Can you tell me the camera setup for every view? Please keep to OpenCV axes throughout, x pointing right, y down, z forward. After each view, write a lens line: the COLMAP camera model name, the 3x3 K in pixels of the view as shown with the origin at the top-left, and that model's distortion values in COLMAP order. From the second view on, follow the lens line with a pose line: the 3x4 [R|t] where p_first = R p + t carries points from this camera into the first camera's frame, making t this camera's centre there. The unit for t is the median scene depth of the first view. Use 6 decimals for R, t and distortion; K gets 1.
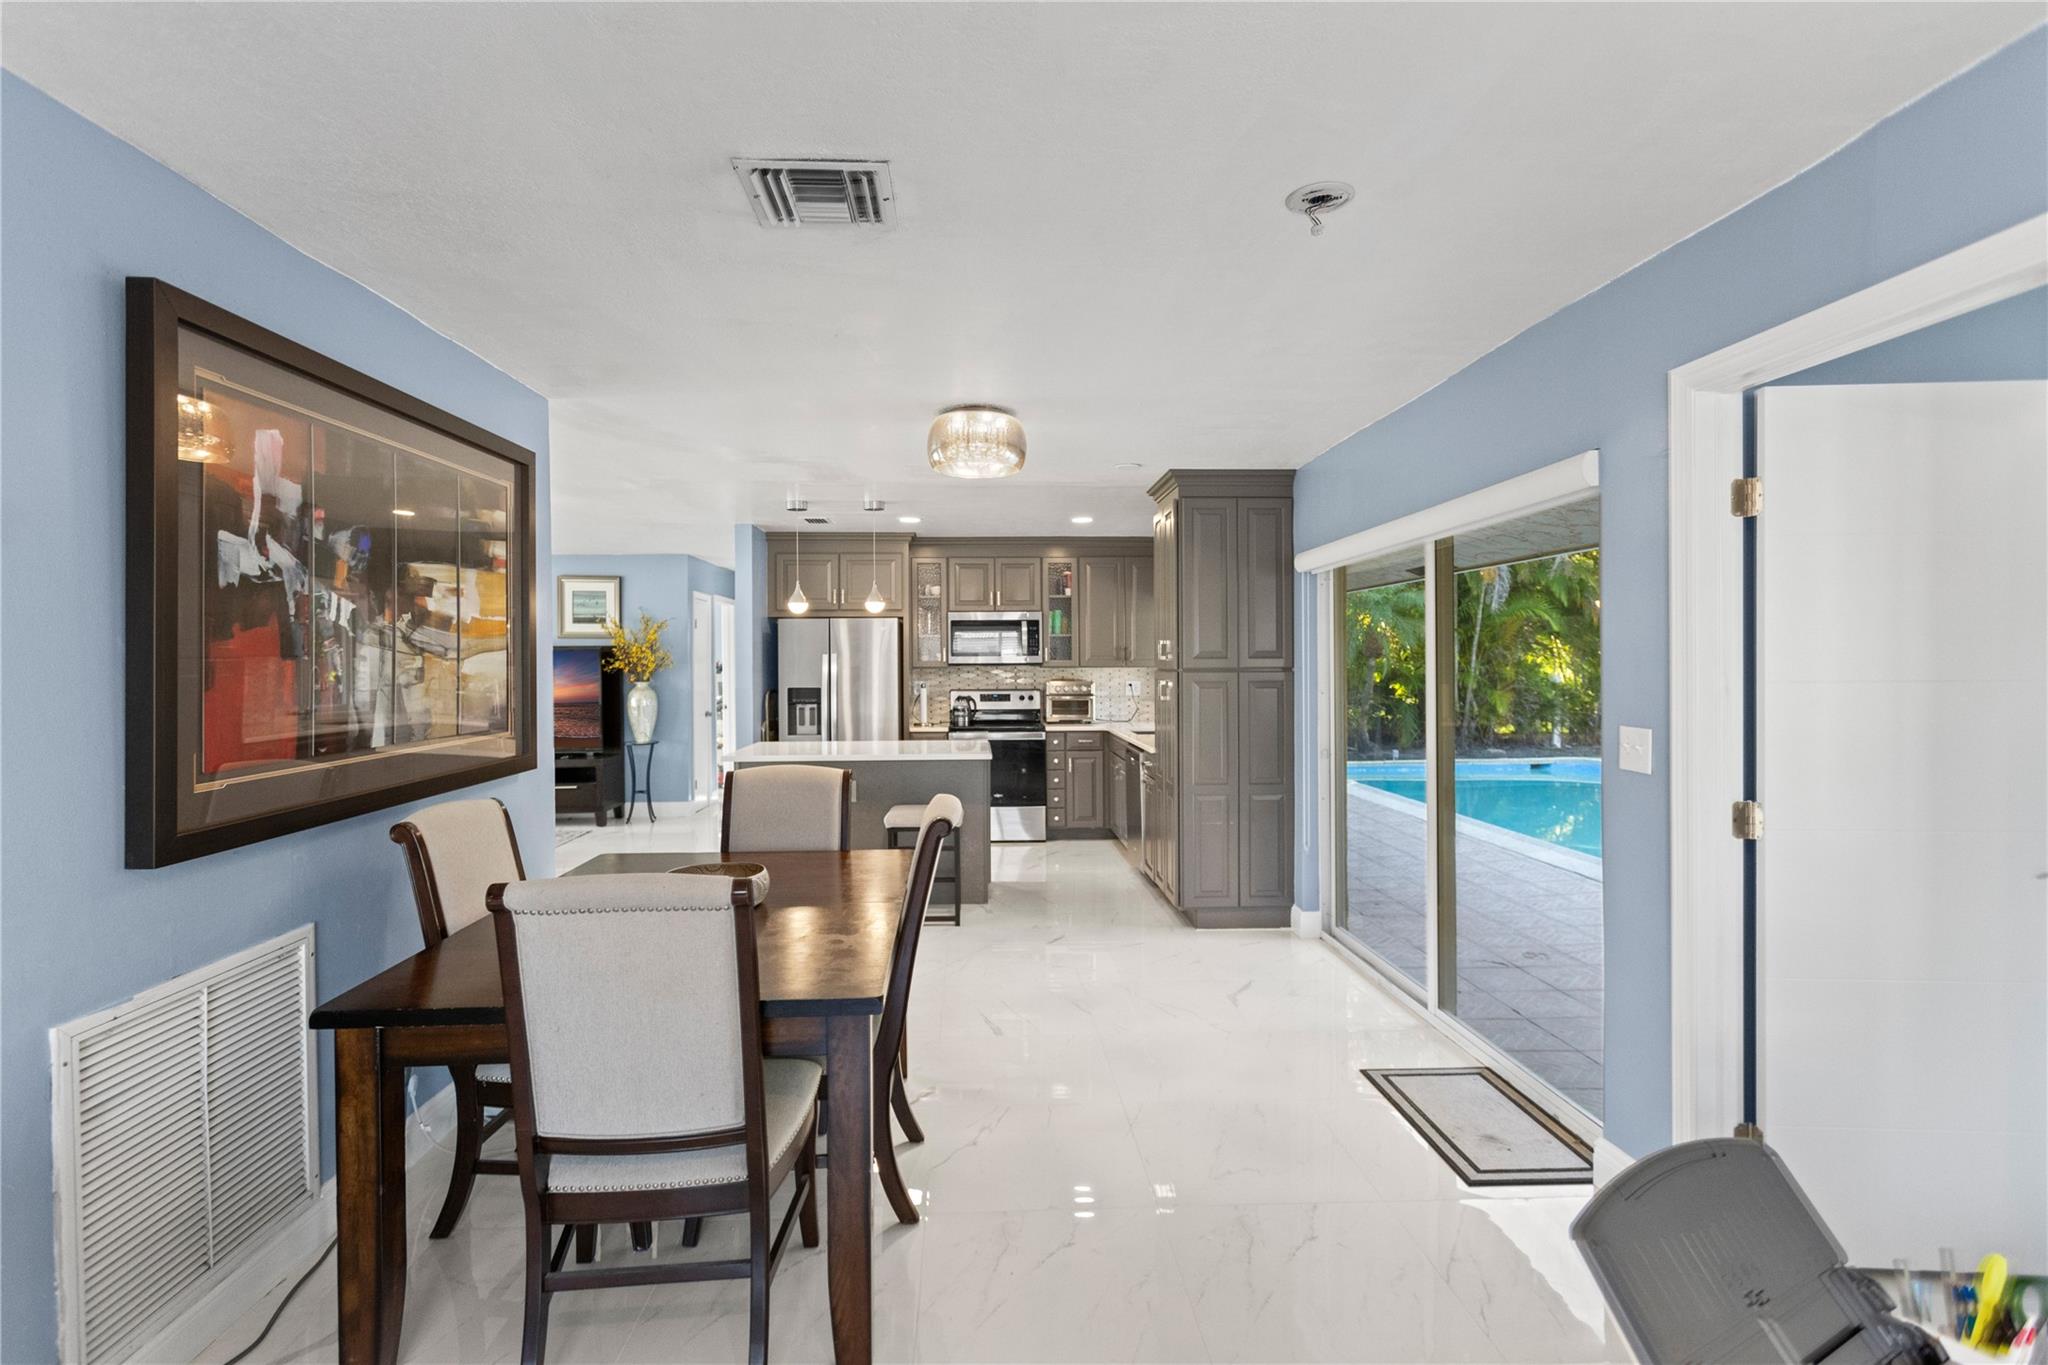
lens RADIAL K [[980.2, 0, 1021.1], [0, 980.2, 656.2], [0, 0, 1]] dist [0.002072, 0.002902]
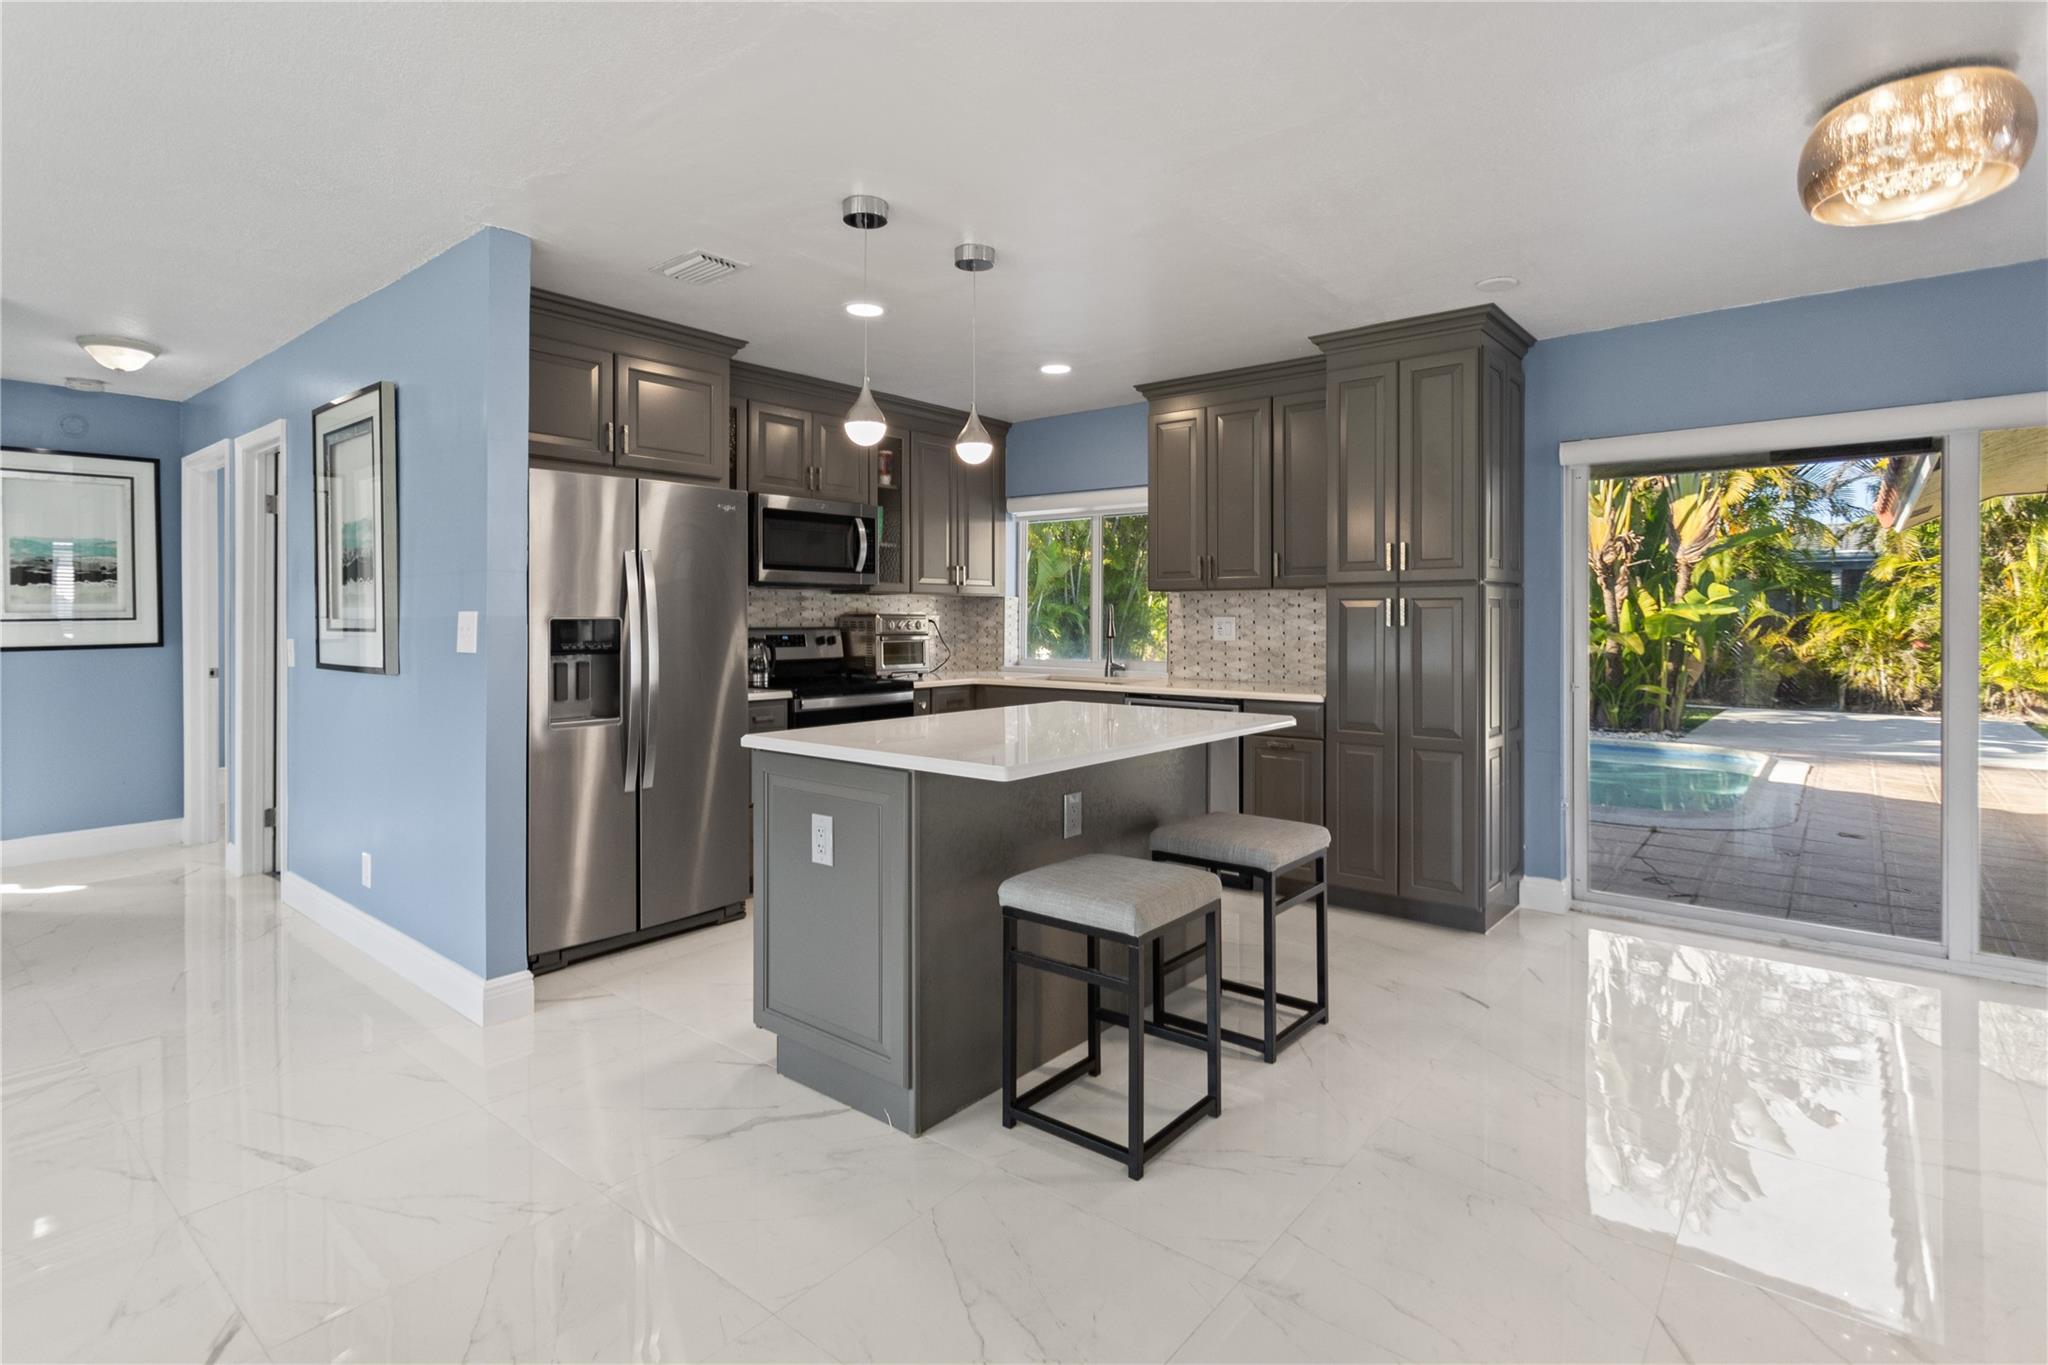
lens RADIAL K [[980.2, 0, 1010.8], [0, 980.2, 617.5], [0, 0, 1]] dist [0.002072, 0.002902]
pose [[0.683083, 0.004346, 0.730328, -0.419289], [-0.006375, 0.999980, 0.000012, 0.029406], [-0.730313, -0.004664, 0.683097, 0.522669]]
